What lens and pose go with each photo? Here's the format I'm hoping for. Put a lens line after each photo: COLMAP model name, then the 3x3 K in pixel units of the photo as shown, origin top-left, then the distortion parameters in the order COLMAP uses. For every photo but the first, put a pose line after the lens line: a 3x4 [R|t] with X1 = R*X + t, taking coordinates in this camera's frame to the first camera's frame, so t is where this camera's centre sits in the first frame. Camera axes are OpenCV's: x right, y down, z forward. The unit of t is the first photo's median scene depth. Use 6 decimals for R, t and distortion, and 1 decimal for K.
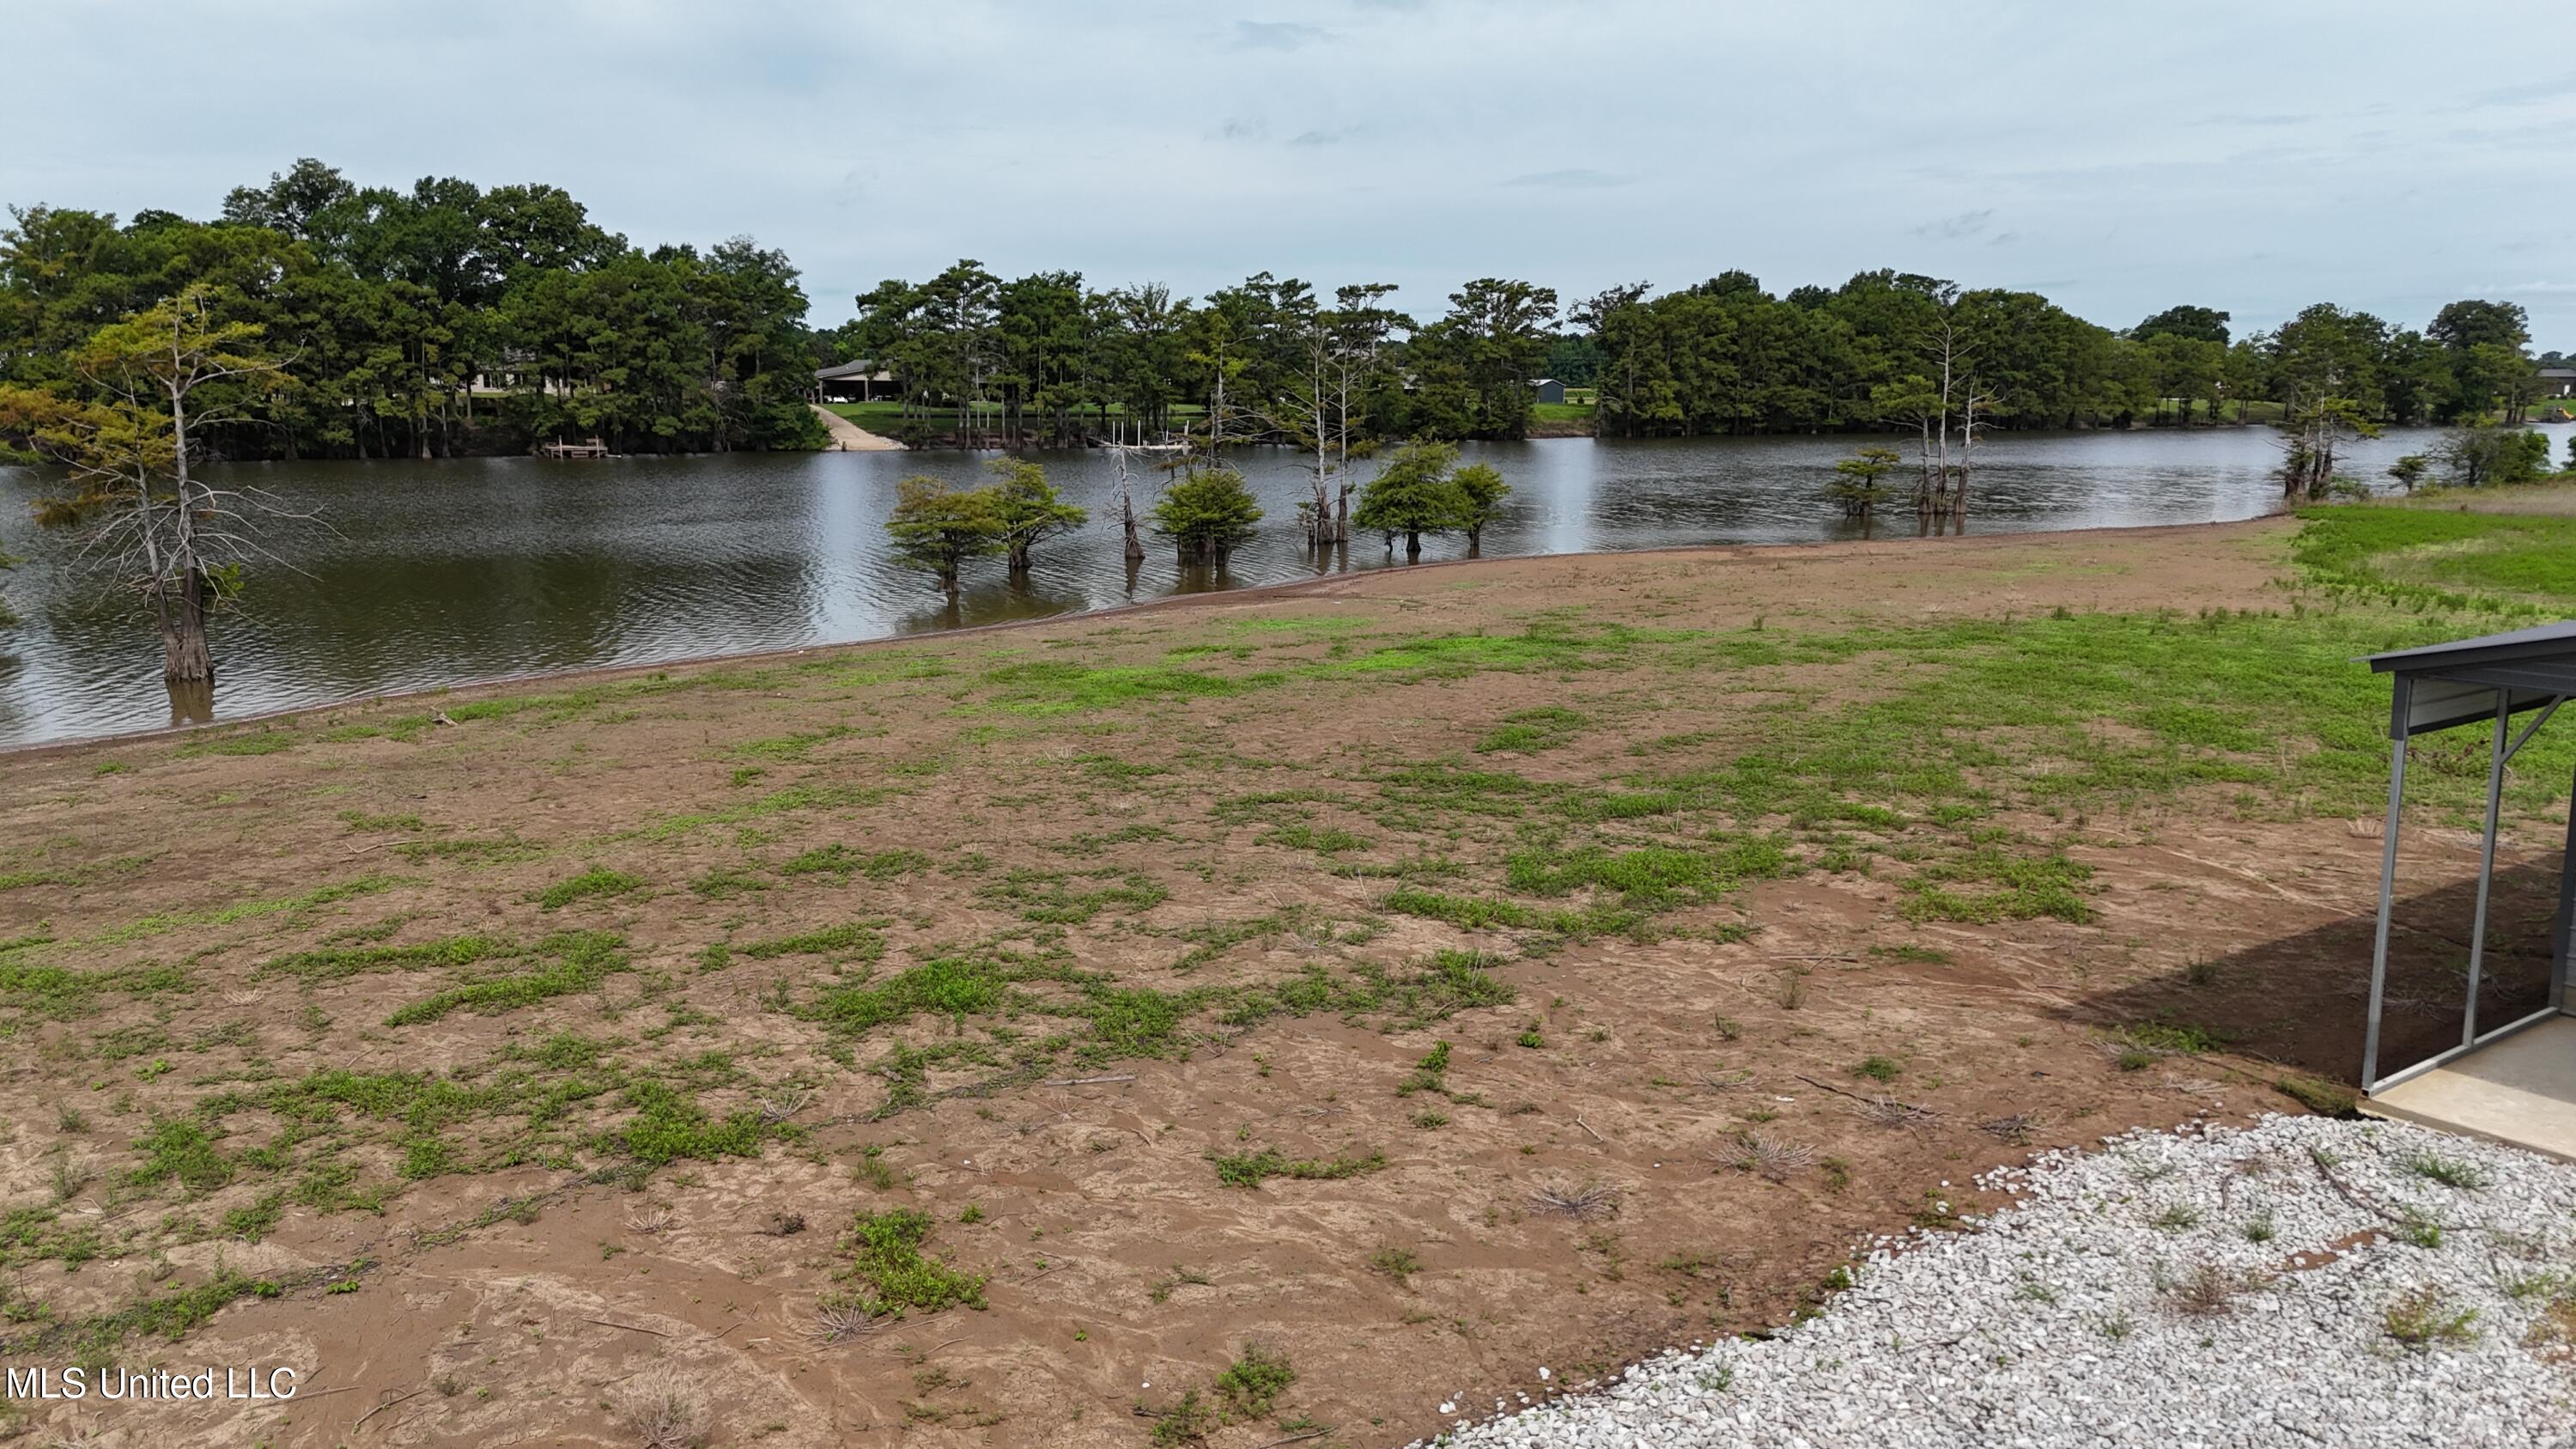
lens RADIAL K [[1900.8, 0, 1303.1], [0, 1900.8, 706.2], [0, 0, 1]] dist [0.075654, -0.075556]
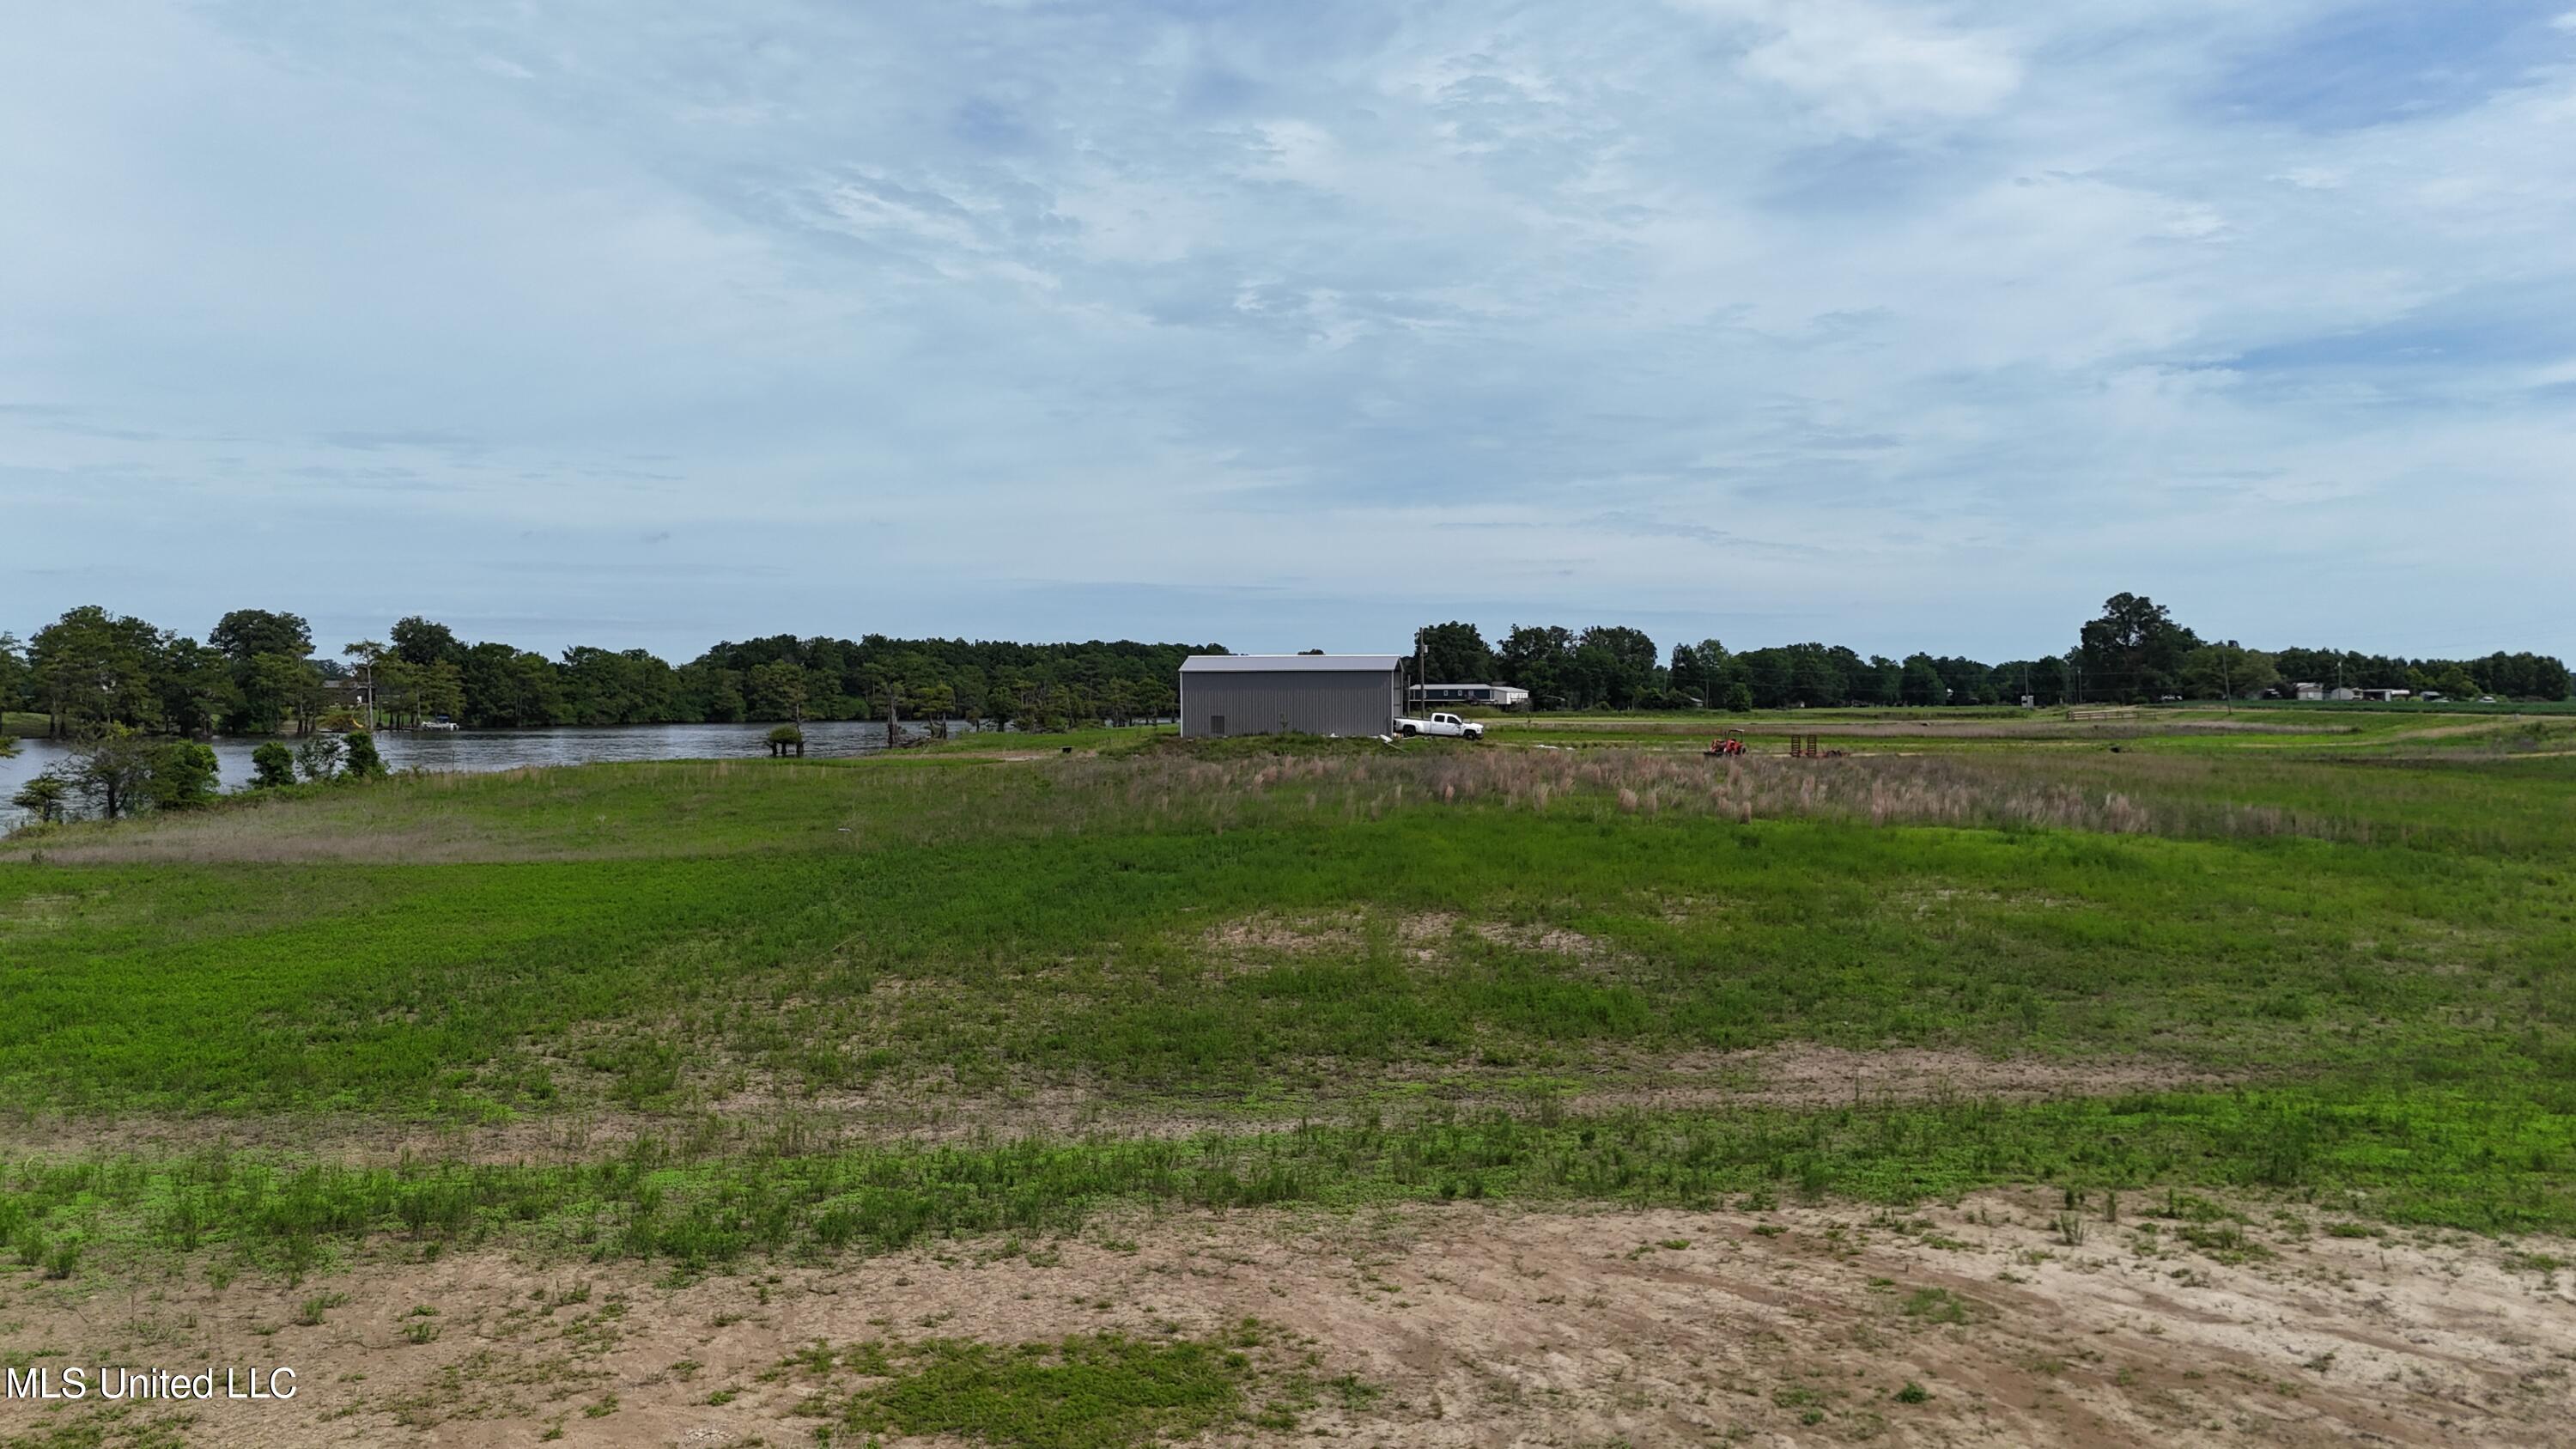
lens RADIAL K [[1888.5, 0, 1290.5], [0, 1888.5, 706.7], [0, 0, 1]] dist [0.073948, -0.070800]
pose [[0.531050, -0.005097, 0.847325, 1.343623], [0.140527, 0.986664, -0.082138, -0.190121], [-0.835606, 0.162691, 0.524684, 1.377964]]
